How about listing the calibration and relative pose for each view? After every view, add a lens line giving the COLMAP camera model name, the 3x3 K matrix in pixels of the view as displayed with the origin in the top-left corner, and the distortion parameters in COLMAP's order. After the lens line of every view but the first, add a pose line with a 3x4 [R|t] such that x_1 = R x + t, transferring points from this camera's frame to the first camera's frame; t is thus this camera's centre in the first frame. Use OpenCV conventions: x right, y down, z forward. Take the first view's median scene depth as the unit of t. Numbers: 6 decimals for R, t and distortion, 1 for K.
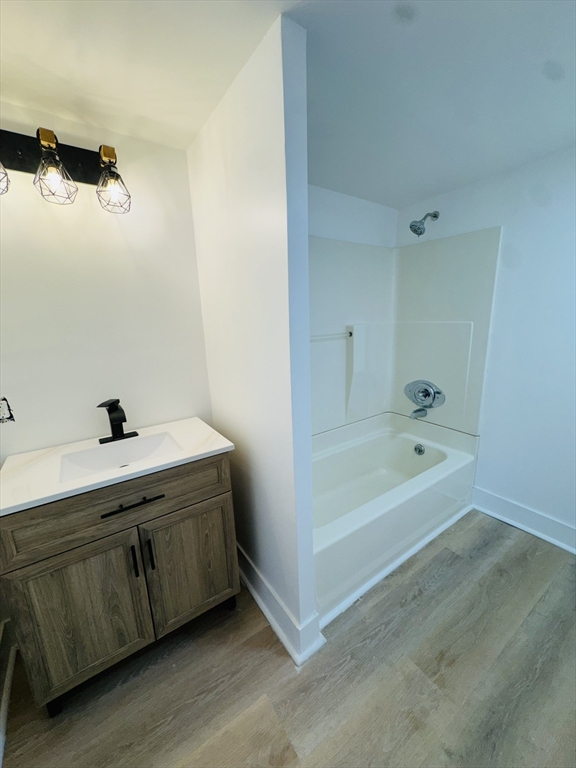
lens RADIAL K [[306.9, 0, 288.7], [0, 306.9, 385.5], [0, 0, 1]] dist [-0.003851, 0.001343]
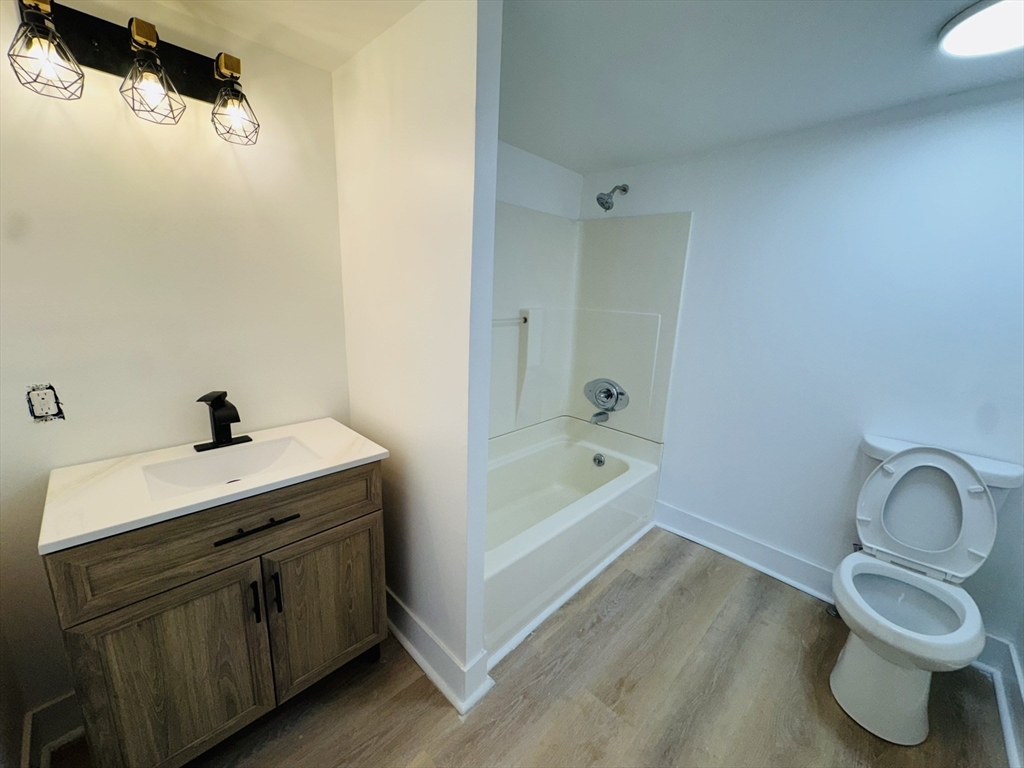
lens RADIAL K [[409.1, 0, 511.0], [0, 409.1, 381.7], [0, 0, 1]] dist [-0.003851, 0.001343]
pose [[0.979359, 0.028654, 0.200088, -0.085305], [-0.028438, 0.999588, -0.003957, 0.005477], [-0.200119, -0.001815, 0.979770, -0.115358]]
